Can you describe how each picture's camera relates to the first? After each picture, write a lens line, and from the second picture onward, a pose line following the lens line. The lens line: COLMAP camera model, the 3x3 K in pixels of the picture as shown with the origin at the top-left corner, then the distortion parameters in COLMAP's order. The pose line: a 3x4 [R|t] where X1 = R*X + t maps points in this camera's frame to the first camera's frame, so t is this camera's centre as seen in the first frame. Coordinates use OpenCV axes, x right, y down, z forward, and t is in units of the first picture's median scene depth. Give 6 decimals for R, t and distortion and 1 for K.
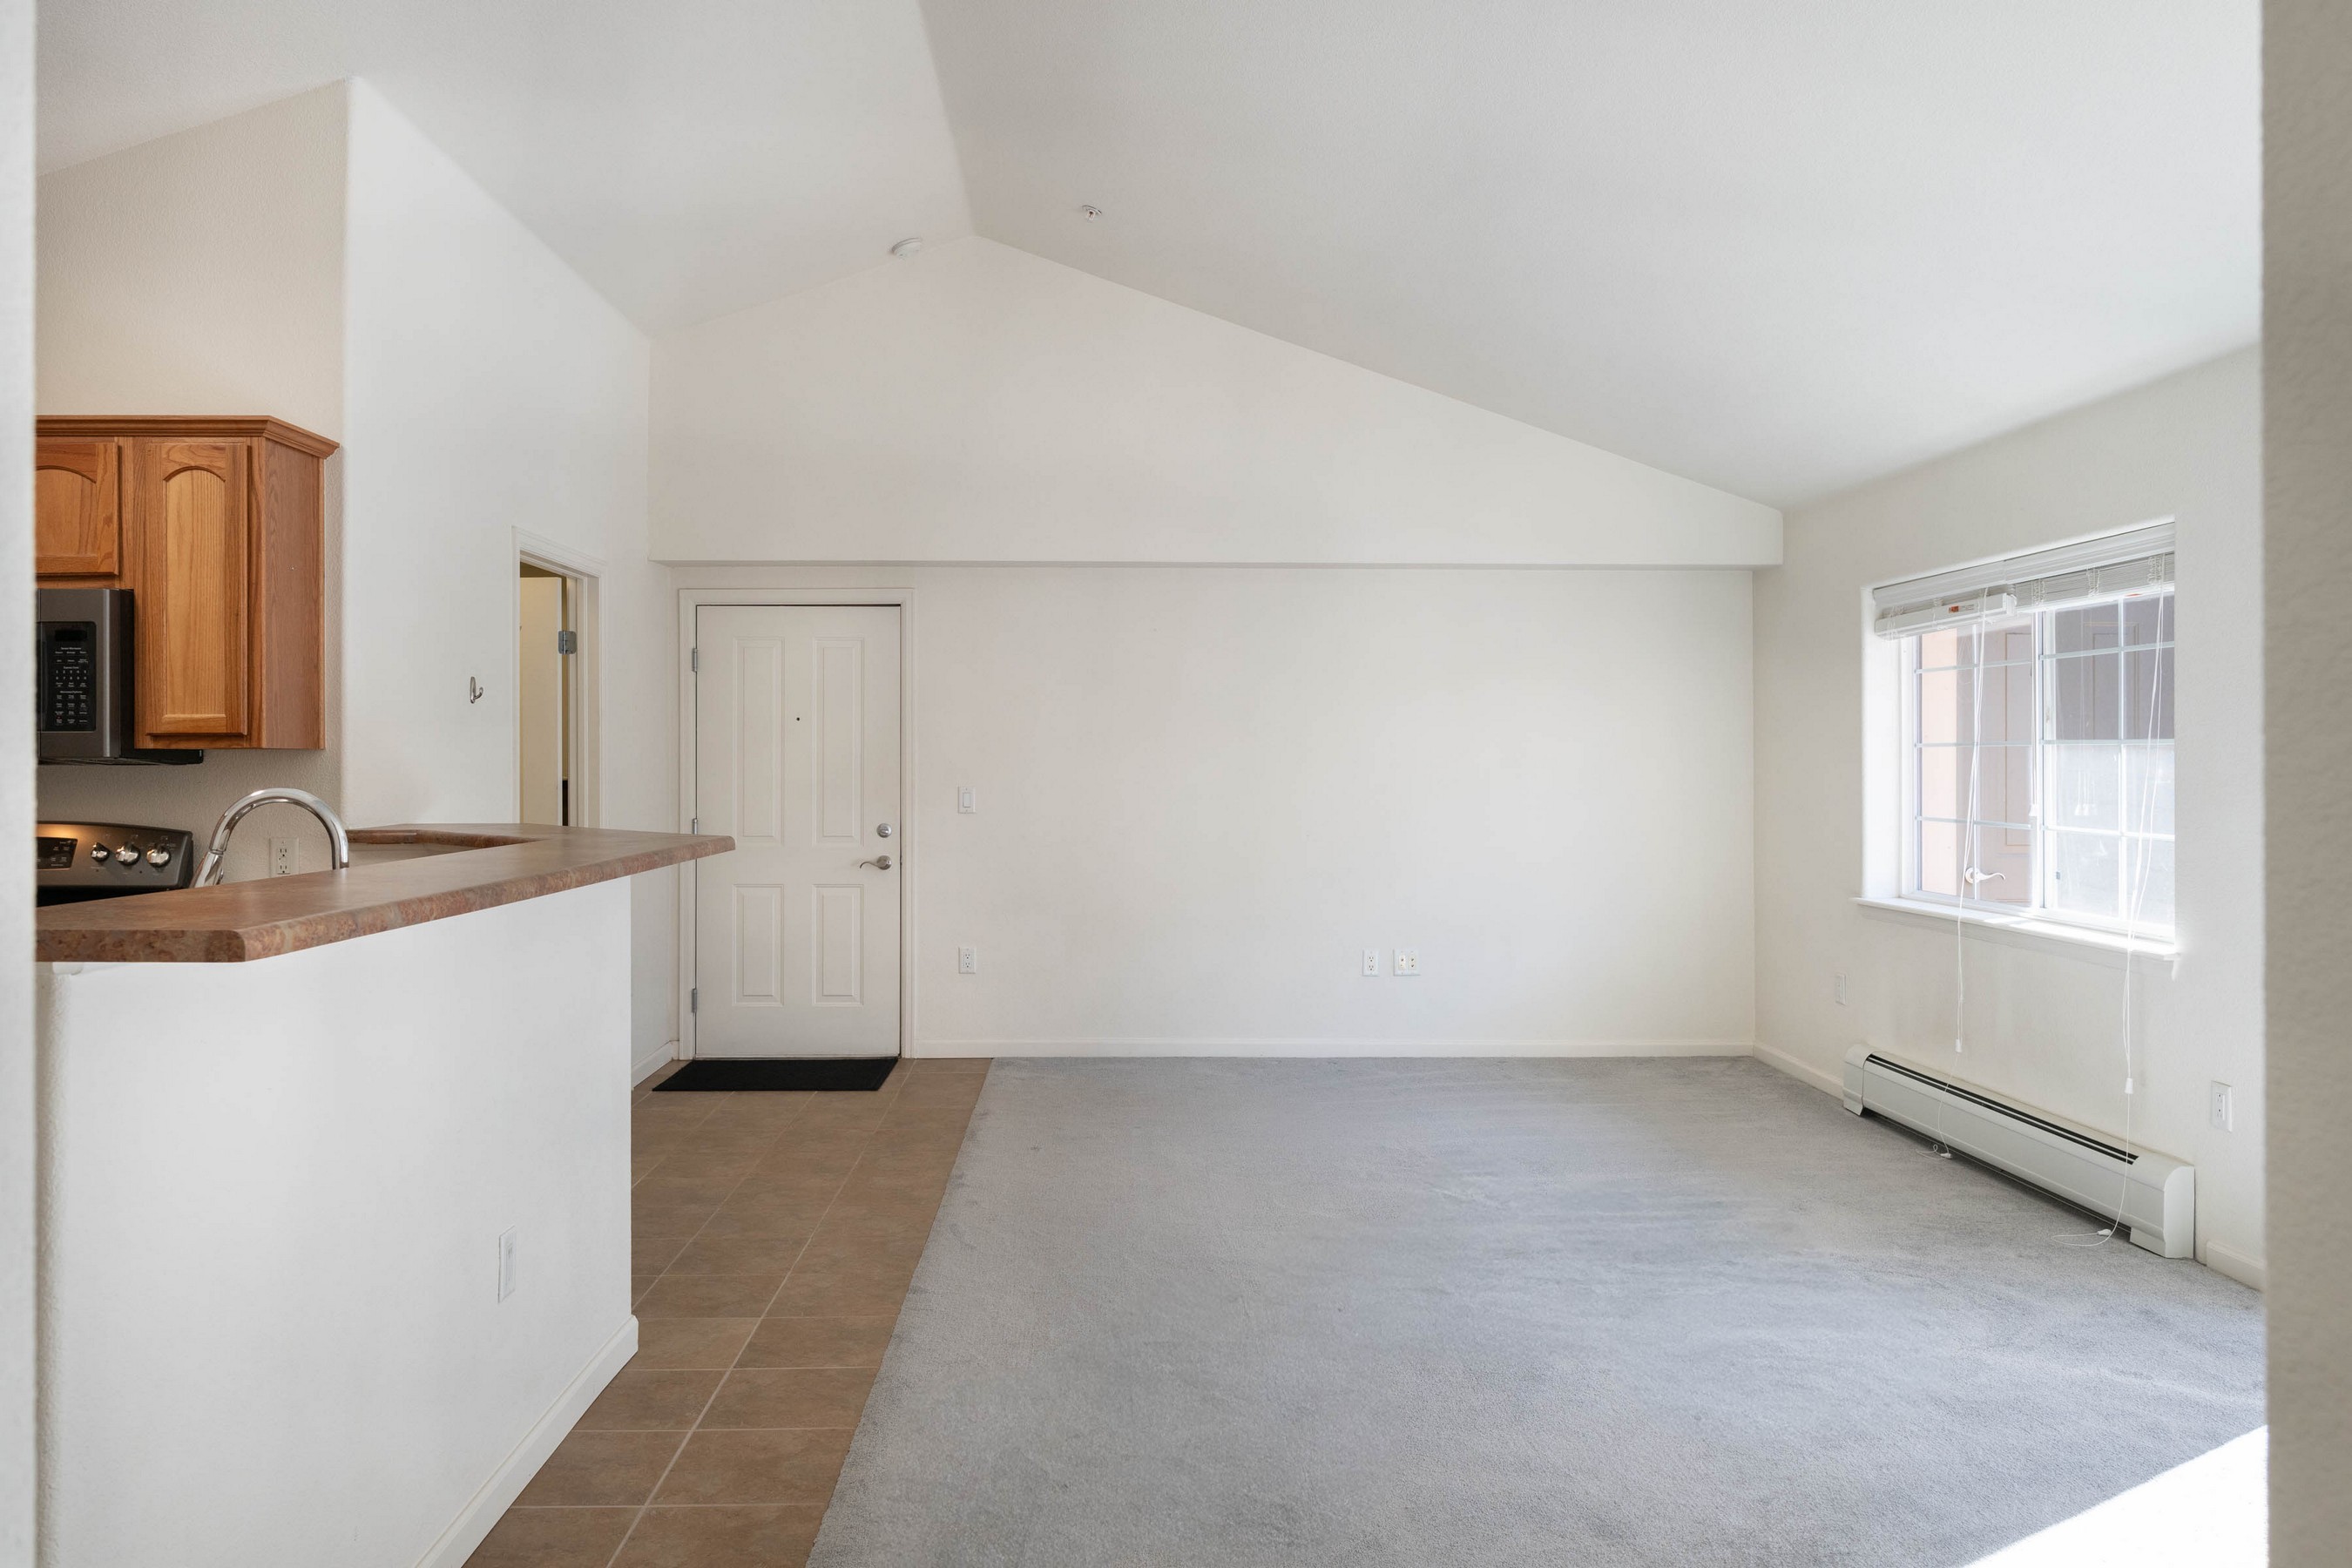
lens RADIAL K [[1648.5, 0, 1171.7], [0, 1648.5, 755.2], [0, 0, 1]] dist [-0.004192, 0.002686]
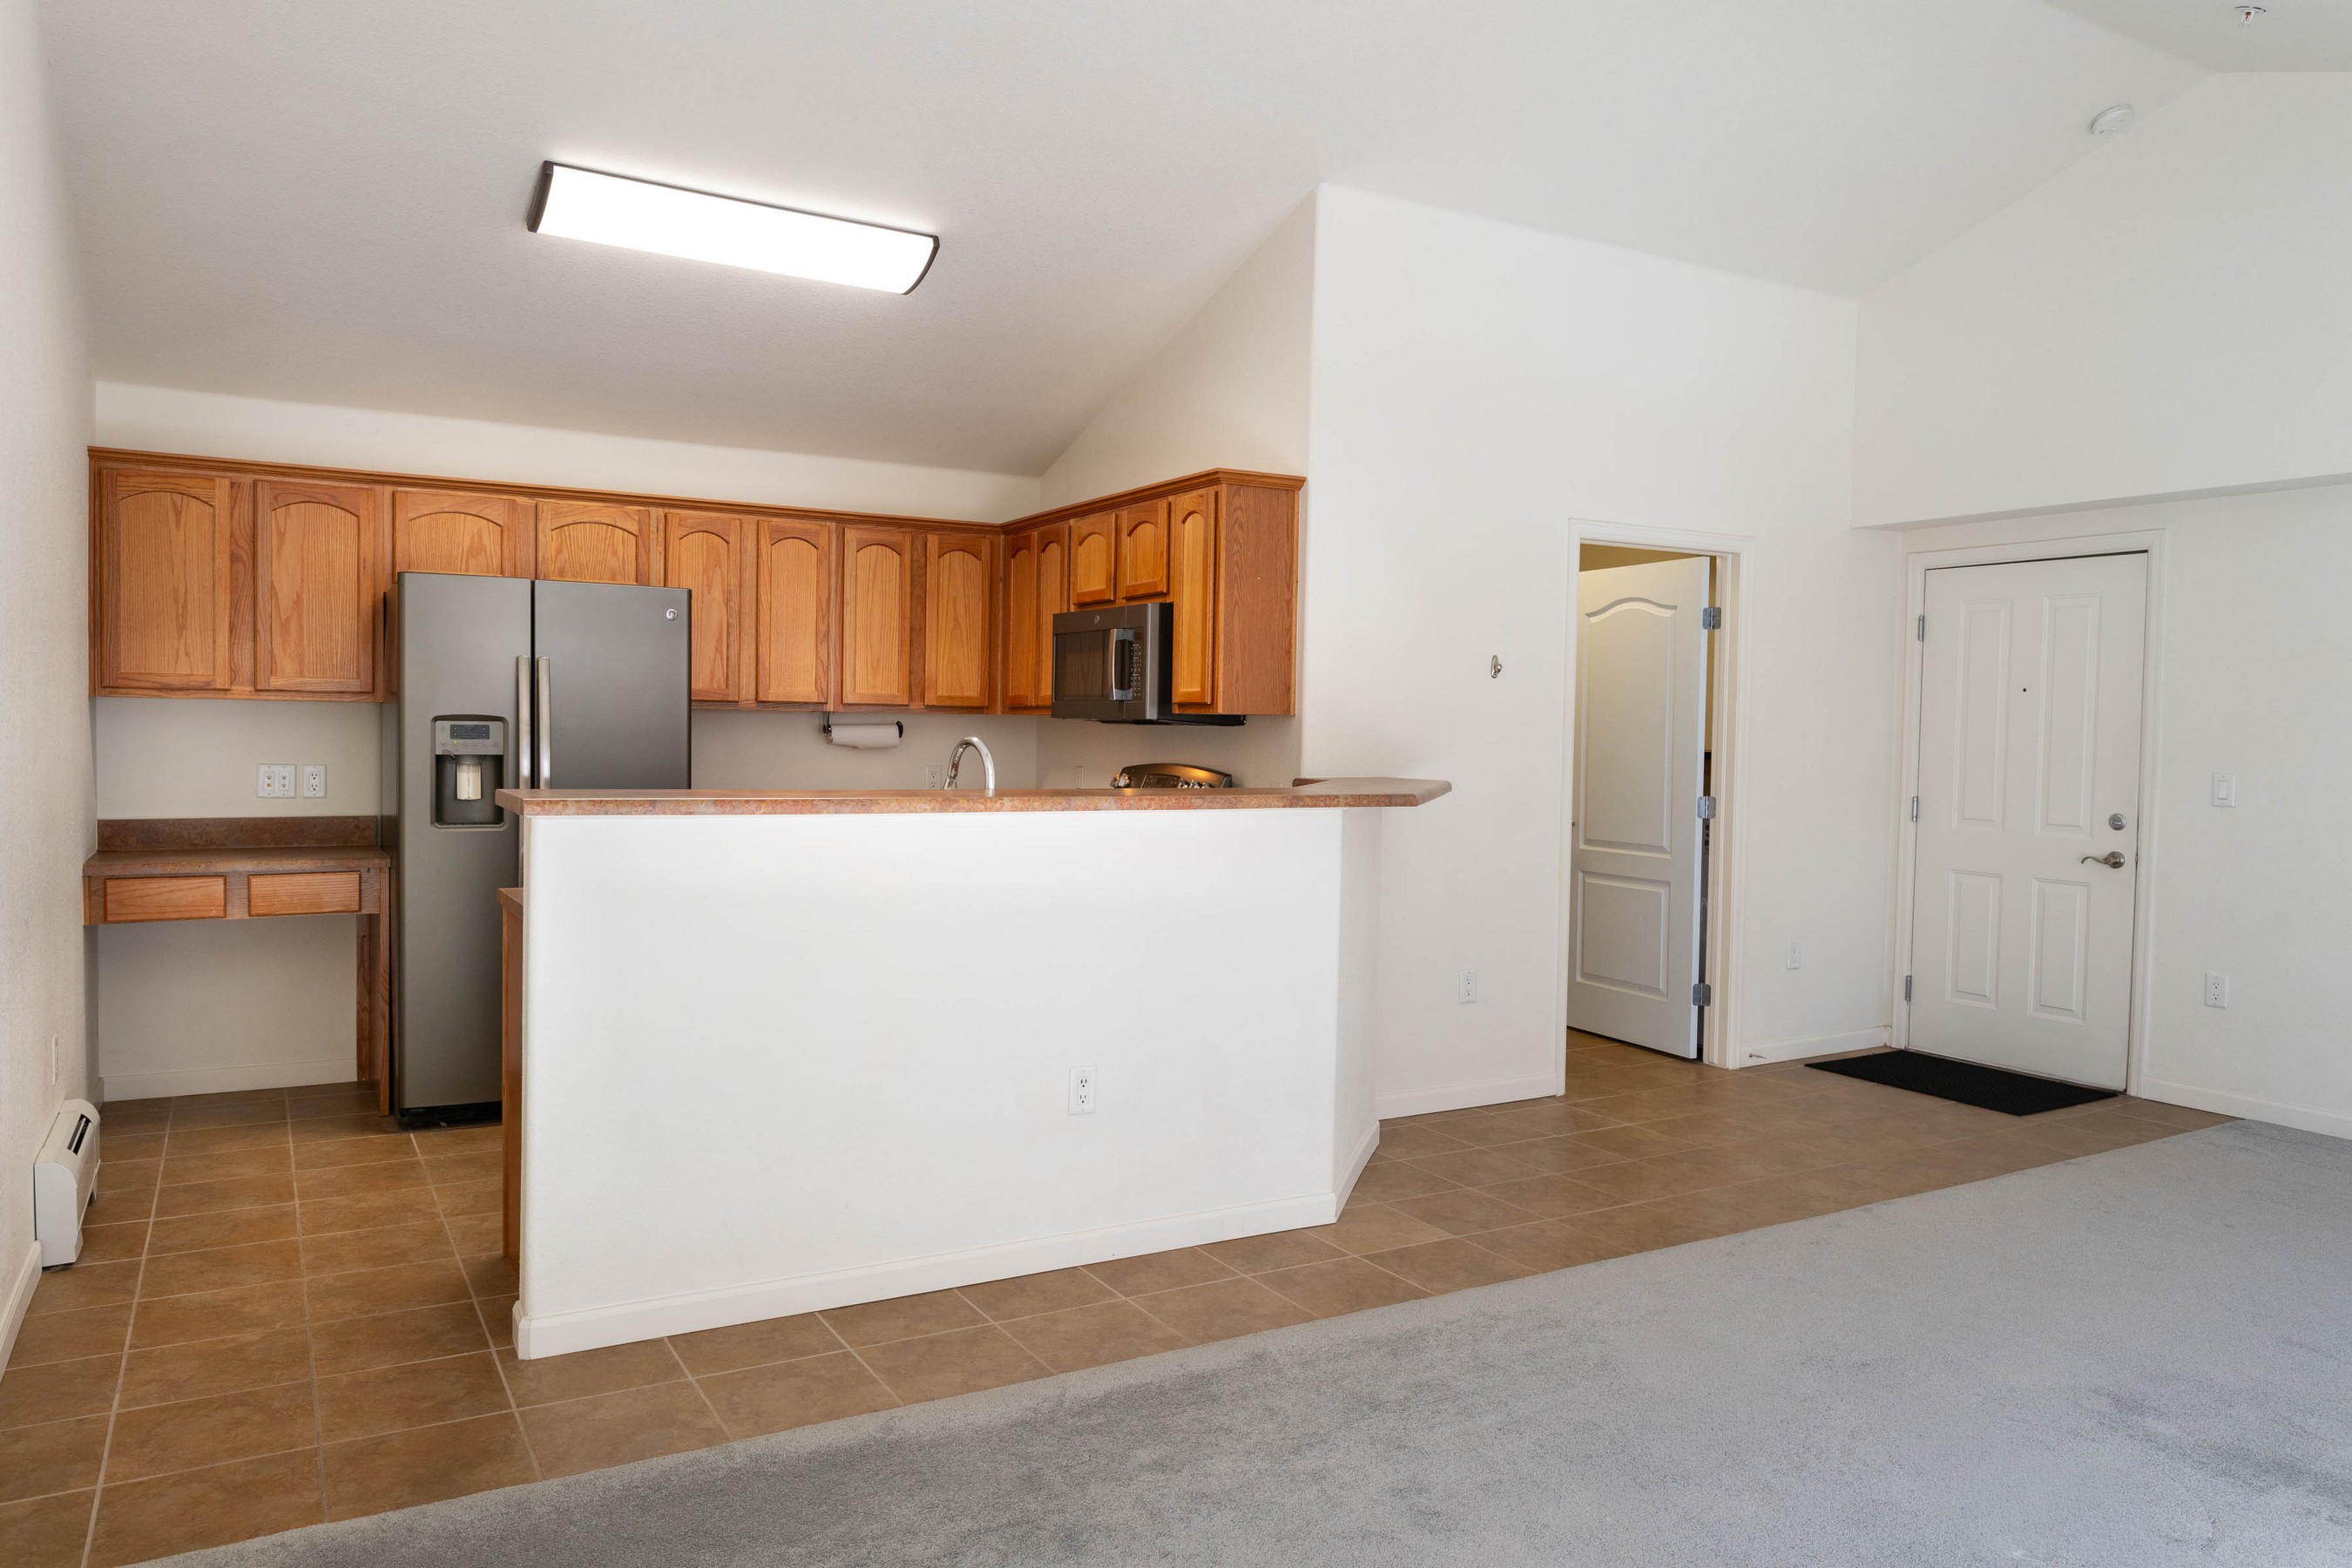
lens RADIAL K [[1648.5, 0, 1179.5], [0, 1648.5, 785.5], [0, 0, 1]] dist [-0.004192, 0.002686]
pose [[0.461359, 0.041002, -0.886266, 0.644000], [-0.014204, 0.999145, 0.038830, 0.002469], [0.887100, -0.005326, 0.461547, 0.344699]]
